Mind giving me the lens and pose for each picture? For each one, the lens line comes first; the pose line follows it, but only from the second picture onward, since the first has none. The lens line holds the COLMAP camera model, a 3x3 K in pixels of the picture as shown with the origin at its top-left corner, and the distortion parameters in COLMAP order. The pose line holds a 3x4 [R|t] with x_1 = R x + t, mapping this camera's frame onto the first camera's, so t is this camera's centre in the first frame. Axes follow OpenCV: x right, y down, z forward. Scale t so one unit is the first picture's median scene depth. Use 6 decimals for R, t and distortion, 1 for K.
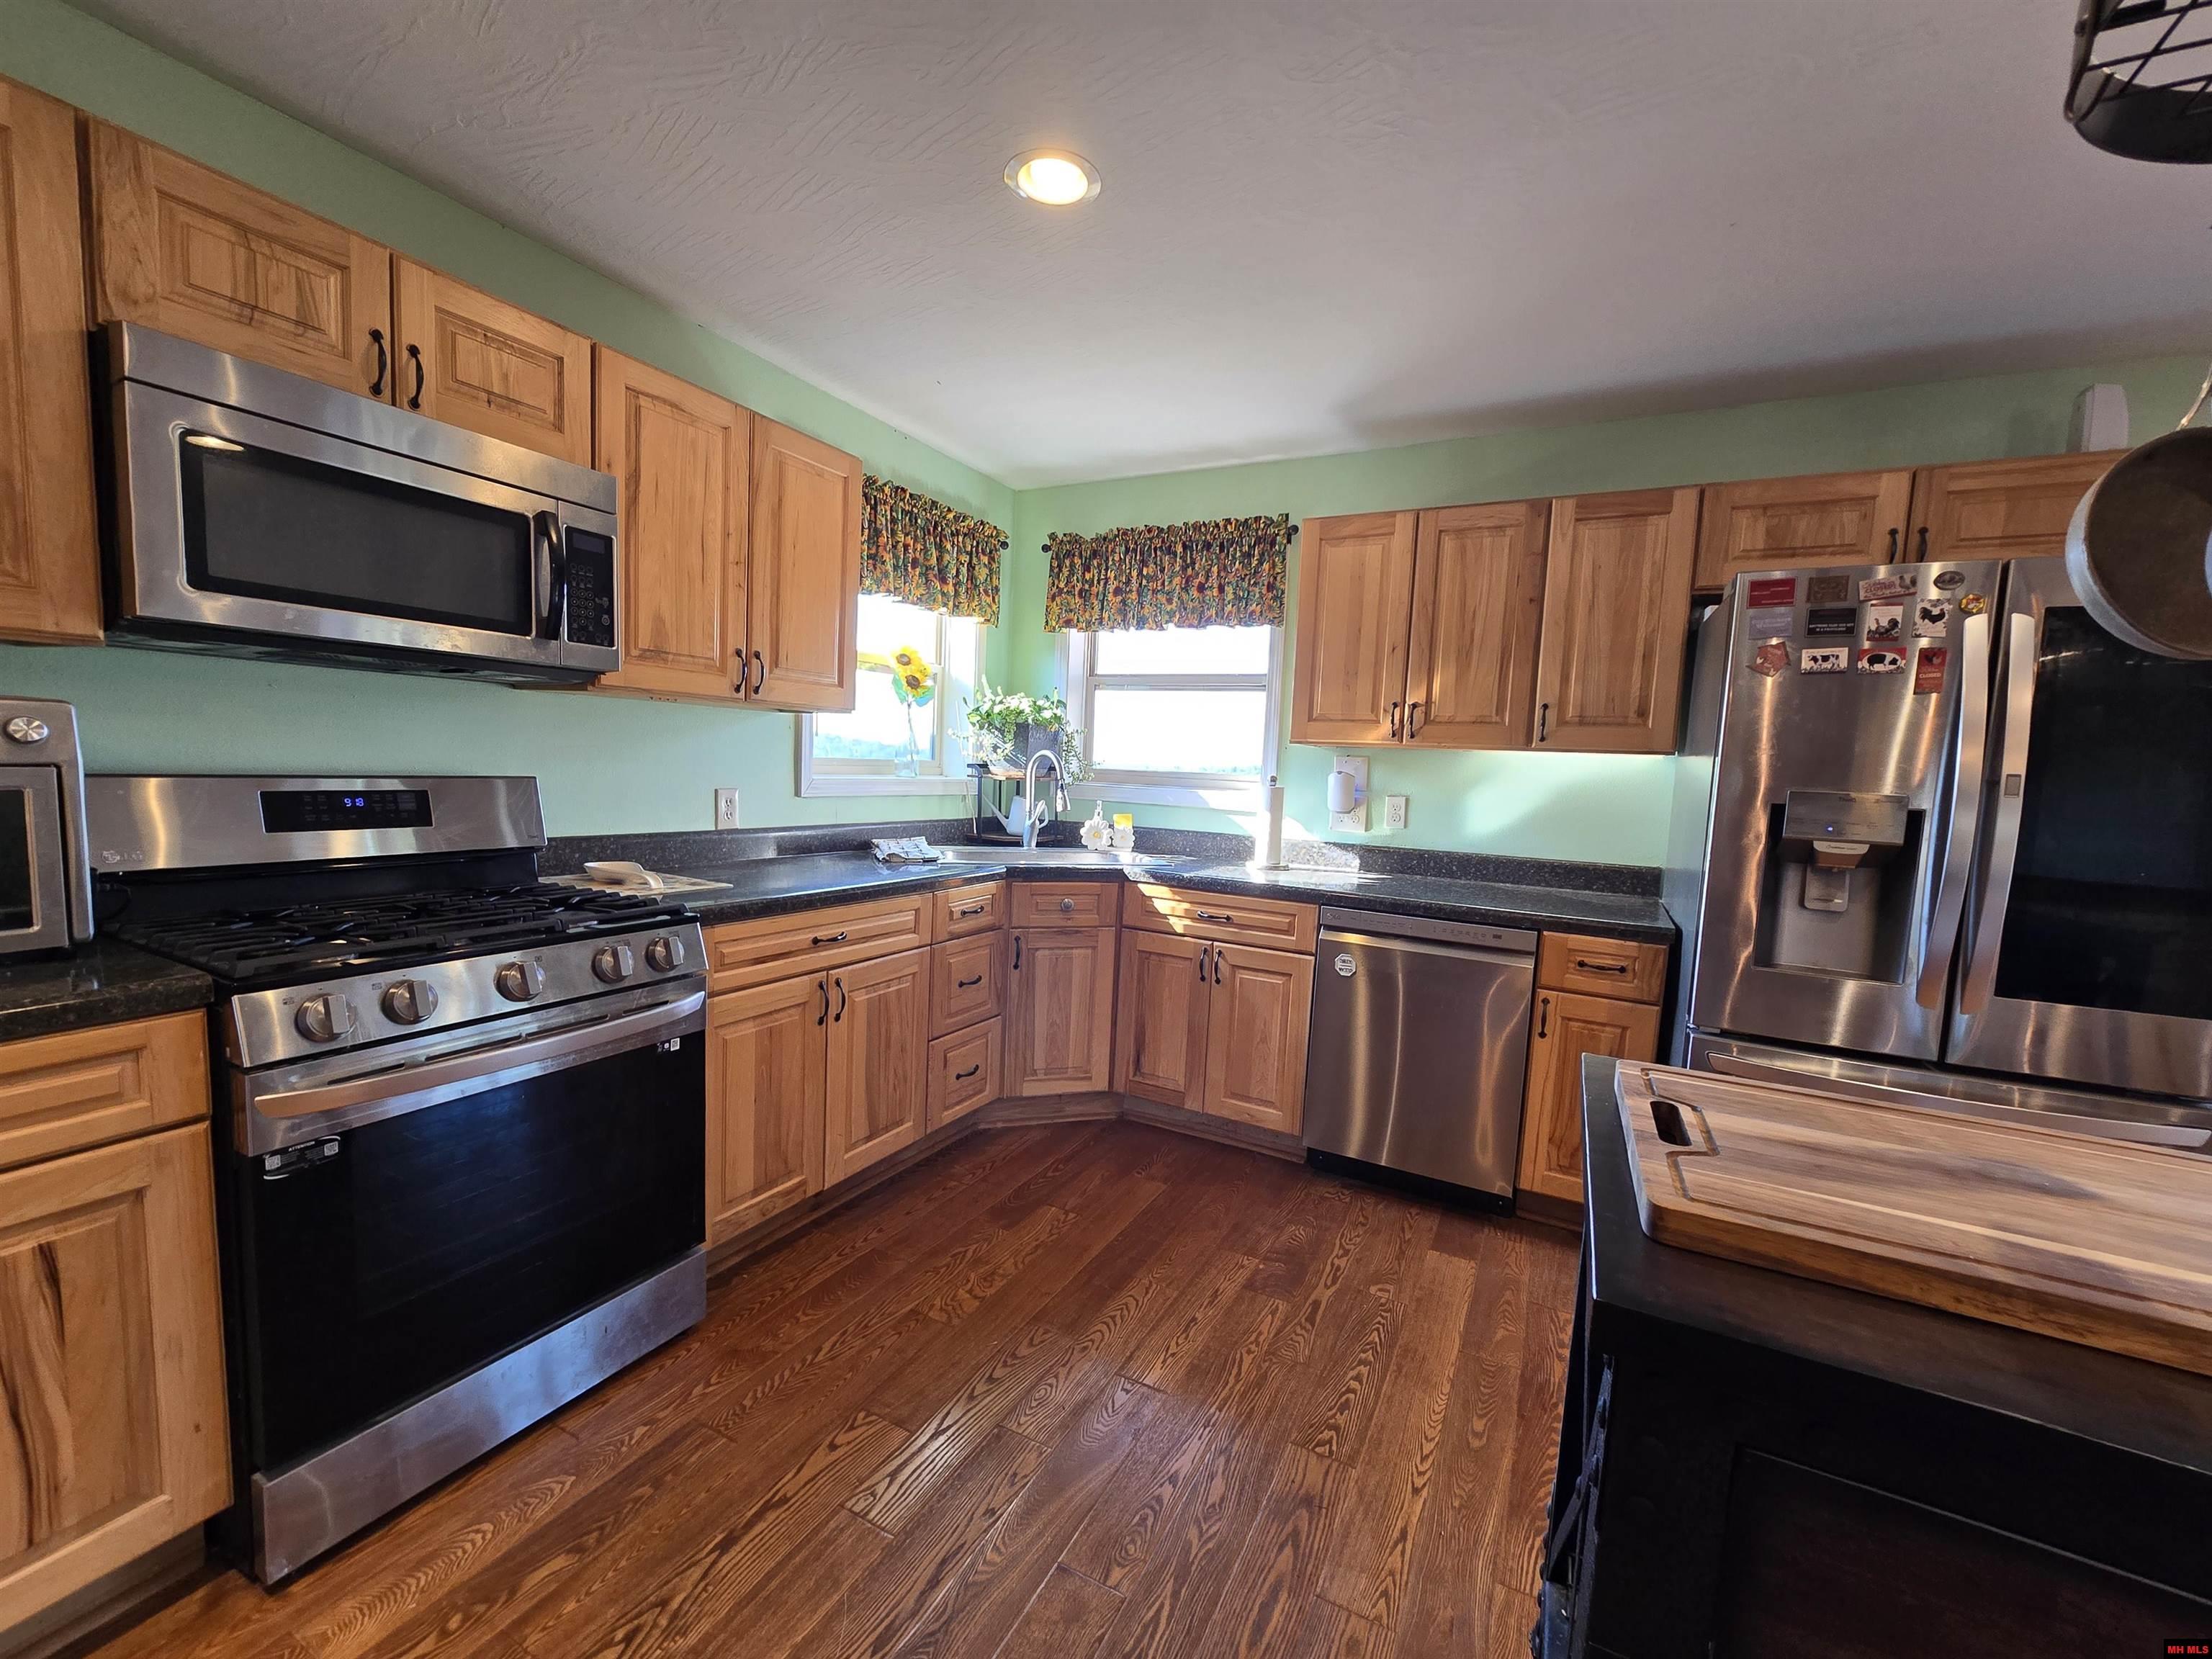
lens RADIAL K [[904.5, 0, 1097.6], [0, 904.5, 846.1], [0, 0, 1]] dist [-0.008790, 0.003086]
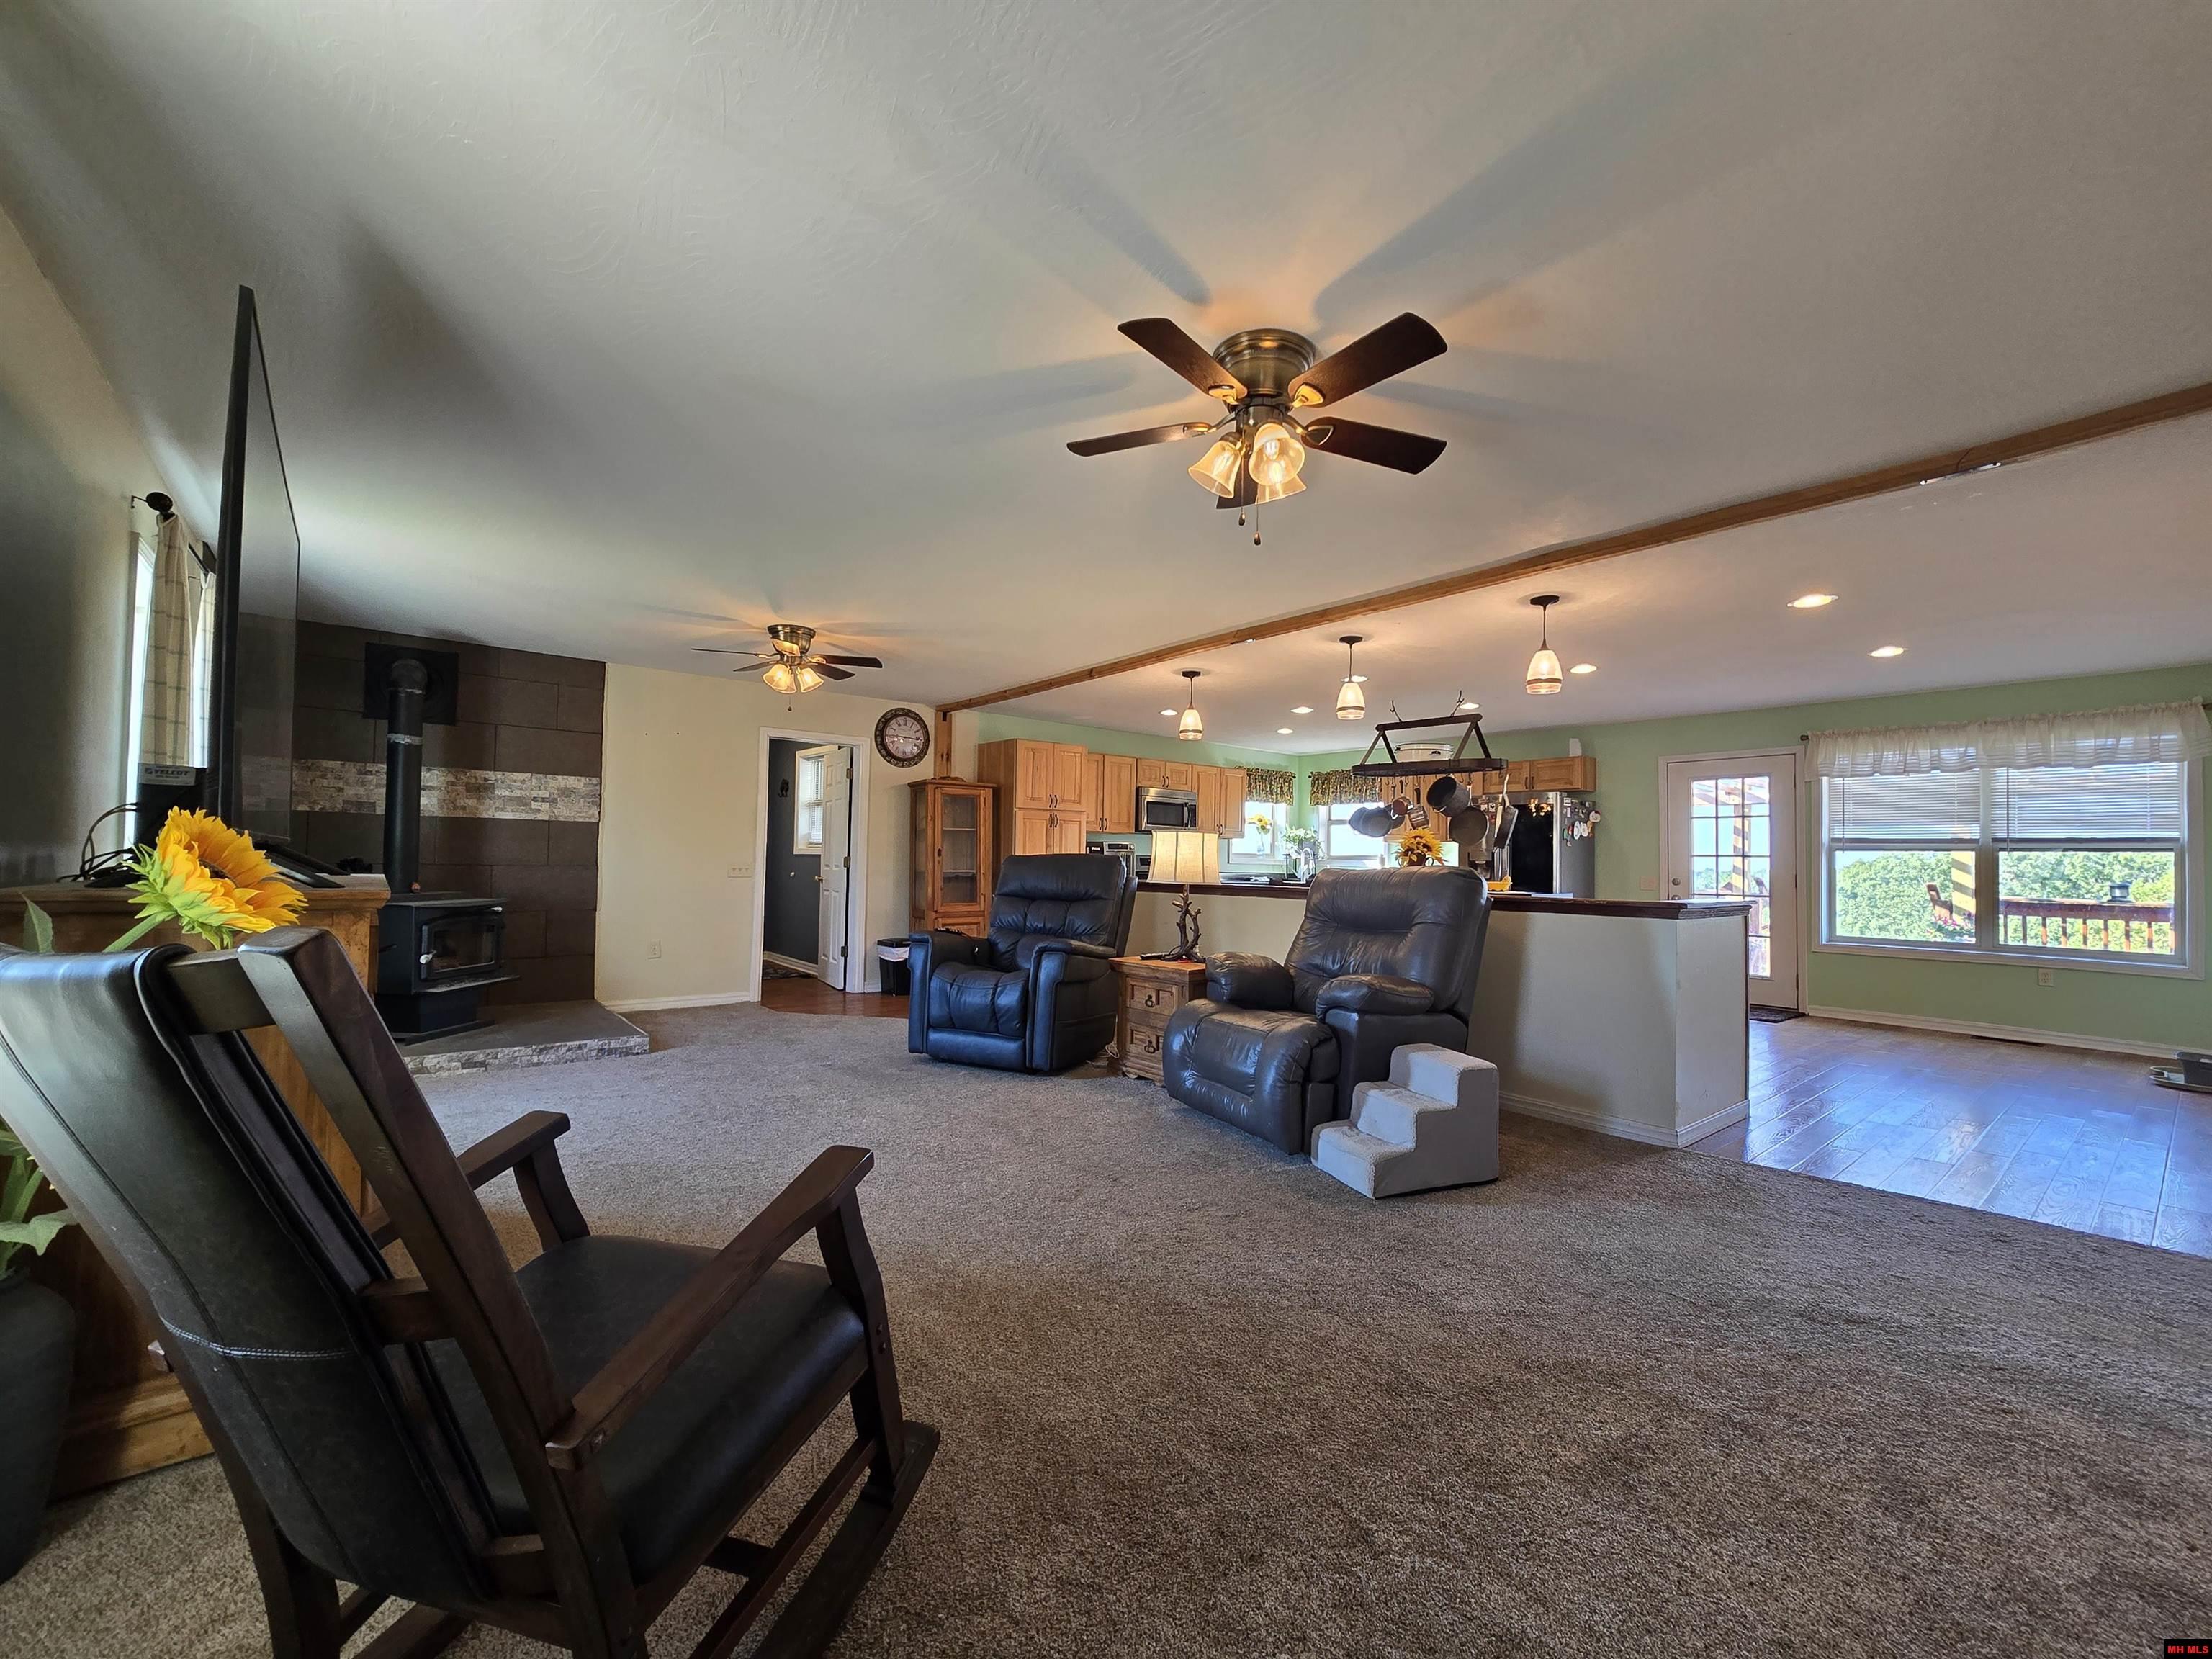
lens RADIAL K [[904.5, 0, 1097.6], [0, 904.5, 846.1], [0, 0, 1]] dist [-0.008790, 0.003086]
pose [[0.917873, -0.036307, -0.395210, 0.570299], [-0.014267, 0.992145, -0.124279, 0.313386], [0.396618, 0.119711, 0.910145, -2.326790]]
